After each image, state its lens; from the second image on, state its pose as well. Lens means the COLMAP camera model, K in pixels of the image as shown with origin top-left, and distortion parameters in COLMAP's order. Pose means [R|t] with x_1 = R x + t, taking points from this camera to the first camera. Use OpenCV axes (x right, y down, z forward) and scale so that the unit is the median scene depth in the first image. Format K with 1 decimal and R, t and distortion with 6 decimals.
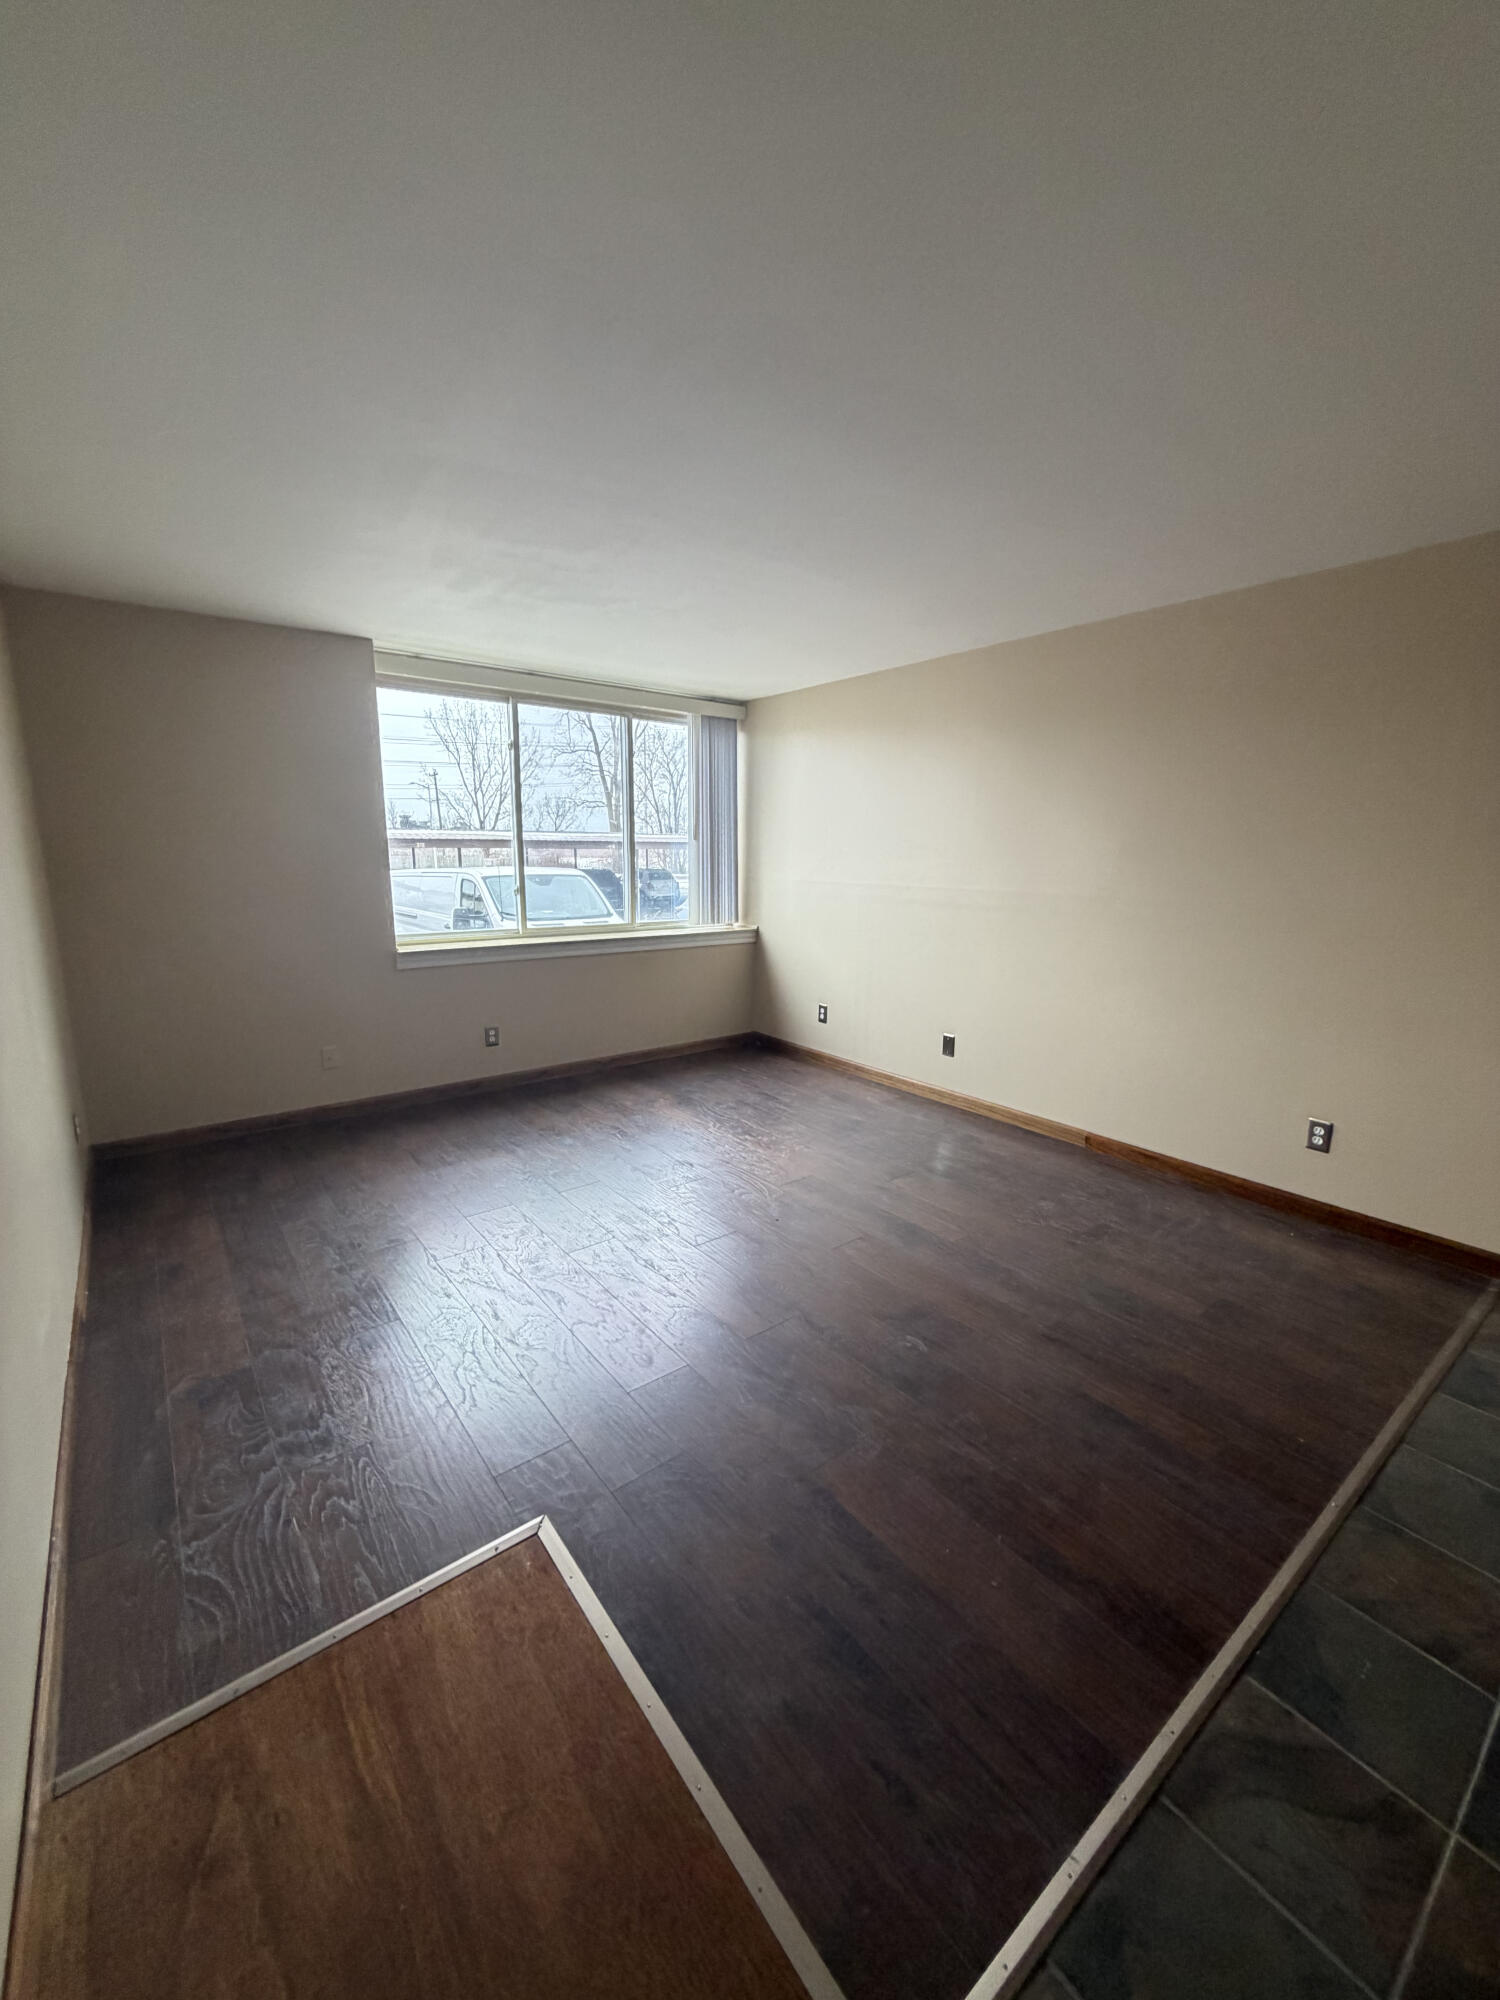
lens RADIAL K [[794.0, 0, 751.5], [0, 794.0, 999.6], [0, 0, 1]] dist [0.002002, -0.000396]
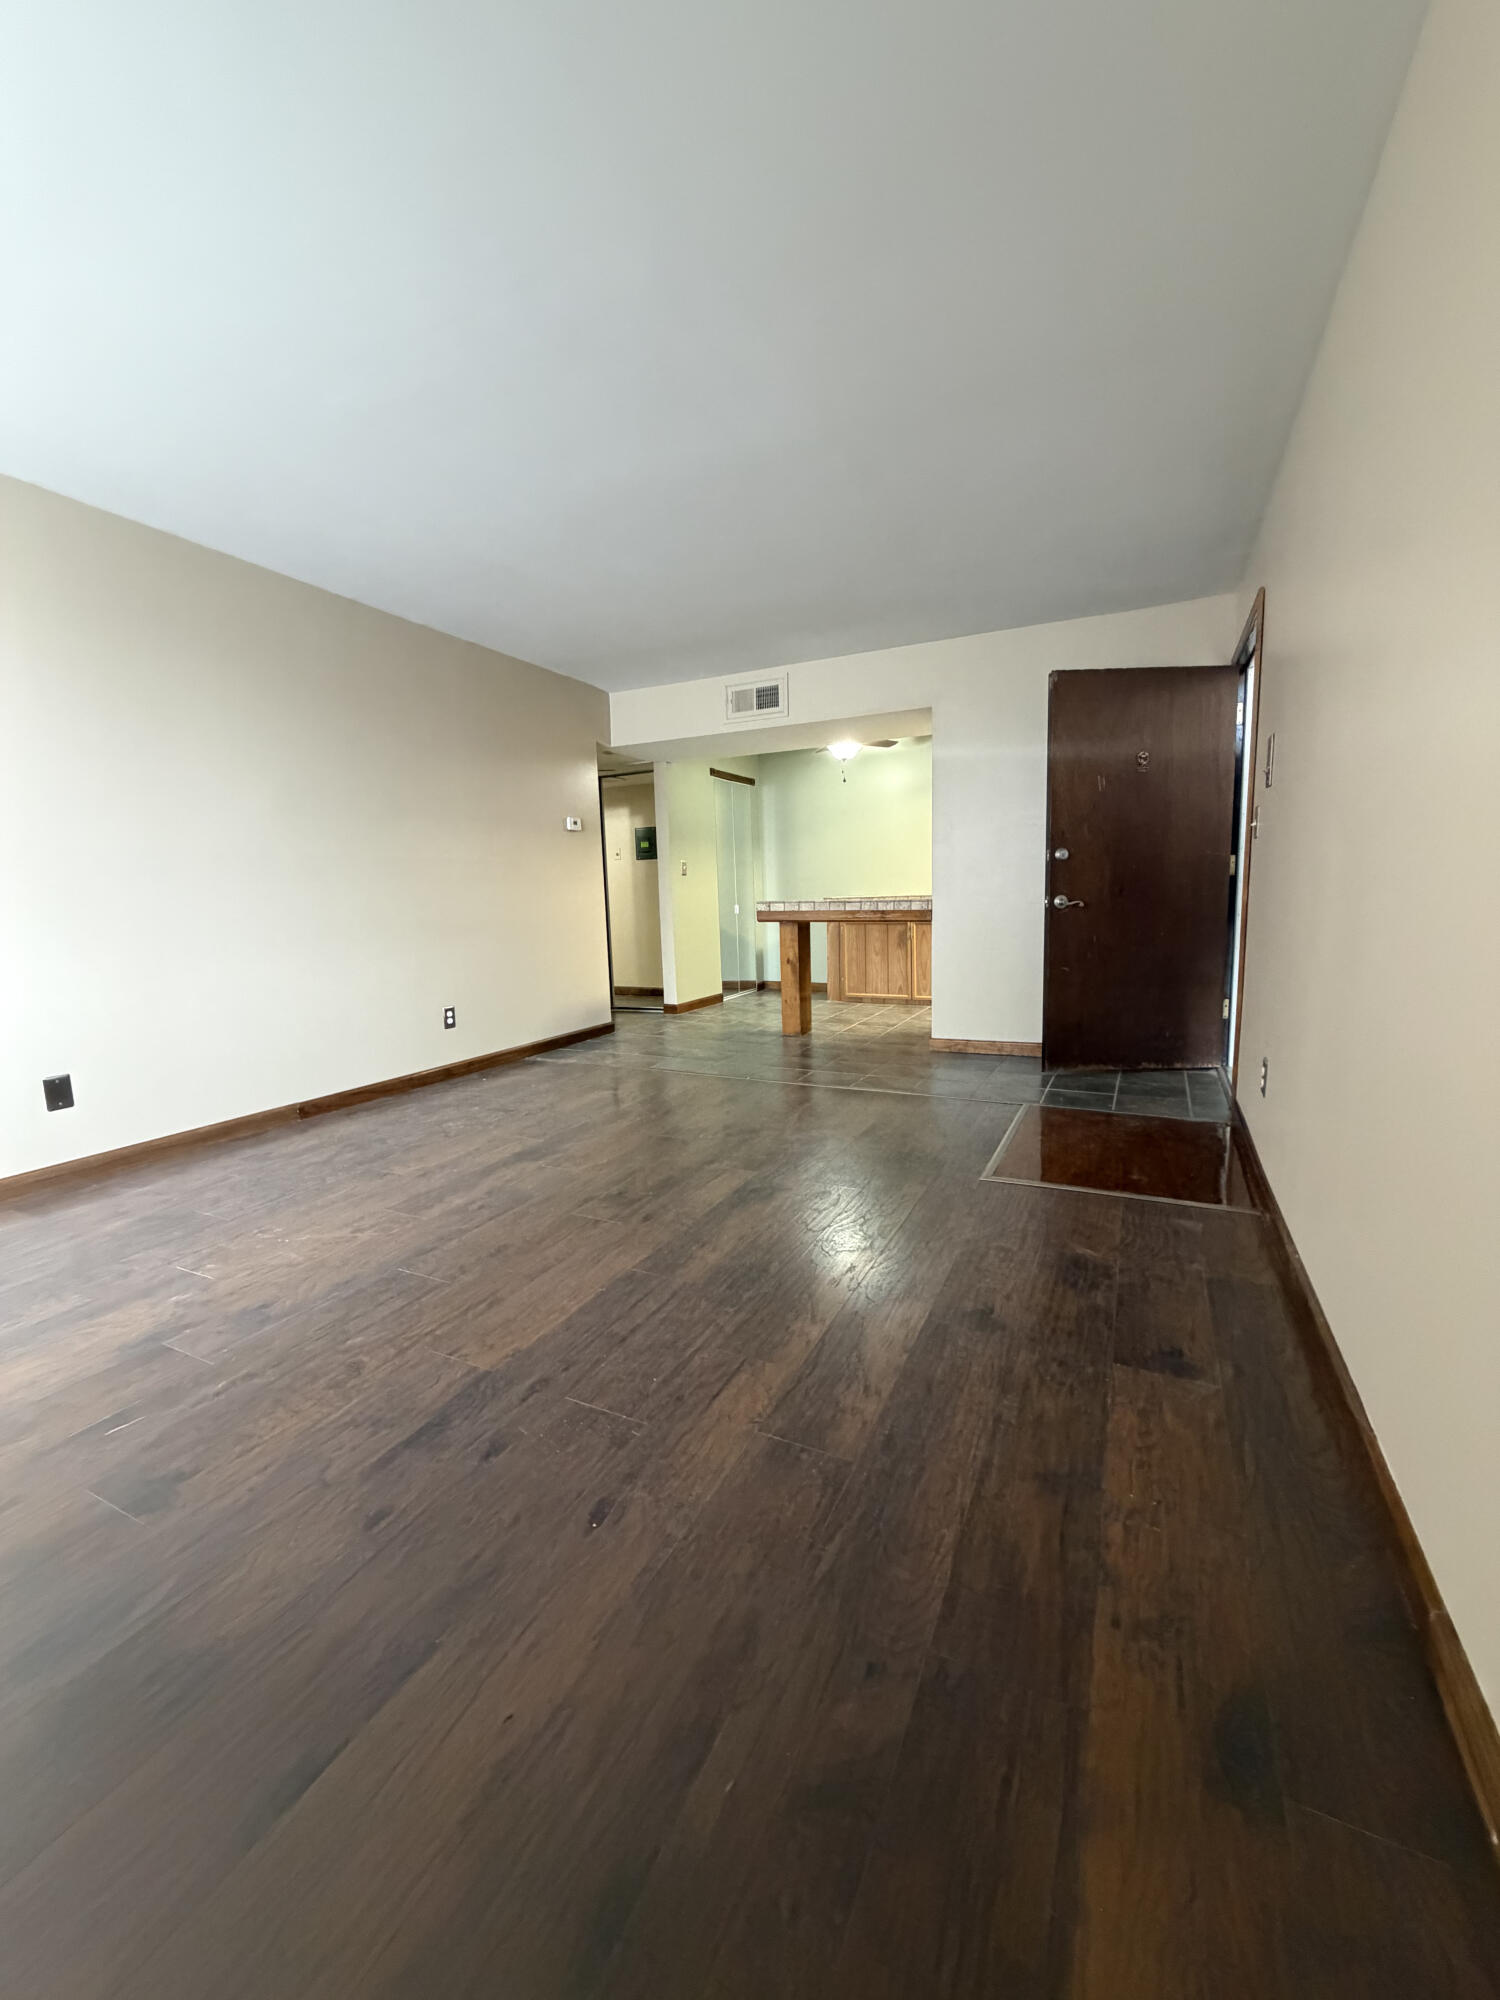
lens RADIAL K [[794.0, 0, 744.3], [0, 794.0, 998.1], [0, 0, 1]] dist [0.002002, -0.000396]
pose [[-0.438339, -0.110209, 0.892028, -0.612158], [0.189177, 0.958910, 0.211433, -0.050113], [-0.878676, 0.261431, -0.399478, 0.842042]]
